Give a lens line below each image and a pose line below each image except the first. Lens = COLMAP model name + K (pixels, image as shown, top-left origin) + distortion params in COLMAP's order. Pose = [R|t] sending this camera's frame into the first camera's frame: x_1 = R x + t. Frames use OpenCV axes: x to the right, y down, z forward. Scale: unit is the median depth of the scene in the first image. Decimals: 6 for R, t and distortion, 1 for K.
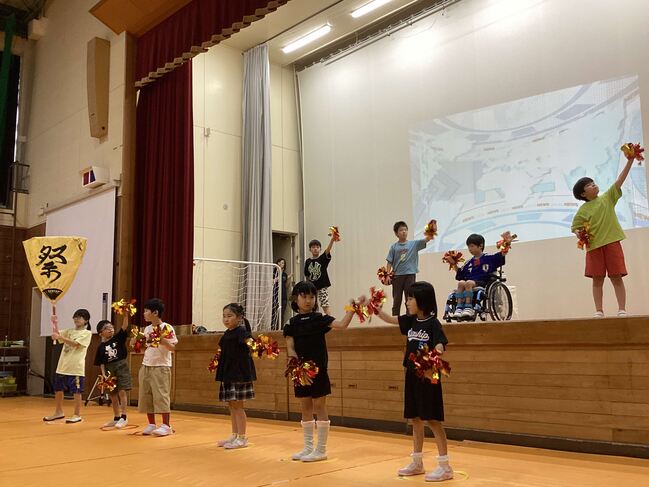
lens RADIAL K [[591.3, 0, 324.5], [0, 591.3, 243.5], [0, 0, 1]] dist [-0.005482, -0.006388]
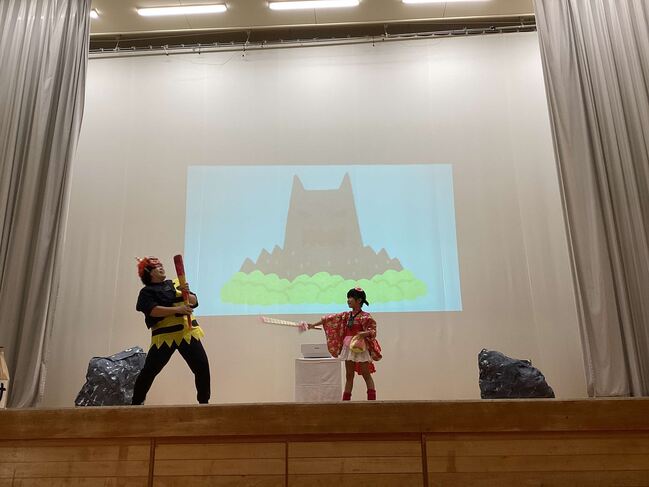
lens RADIAL K [[591.3, 0, 324.5], [0, 591.3, 243.5], [0, 0, 1]] dist [-0.005482, -0.006388]
pose [[0.789441, 0.185214, 0.585216, -0.230253], [-0.102353, 0.979763, -0.172011, 0.054167], [-0.605232, 0.075894, 0.792423, 0.316488]]
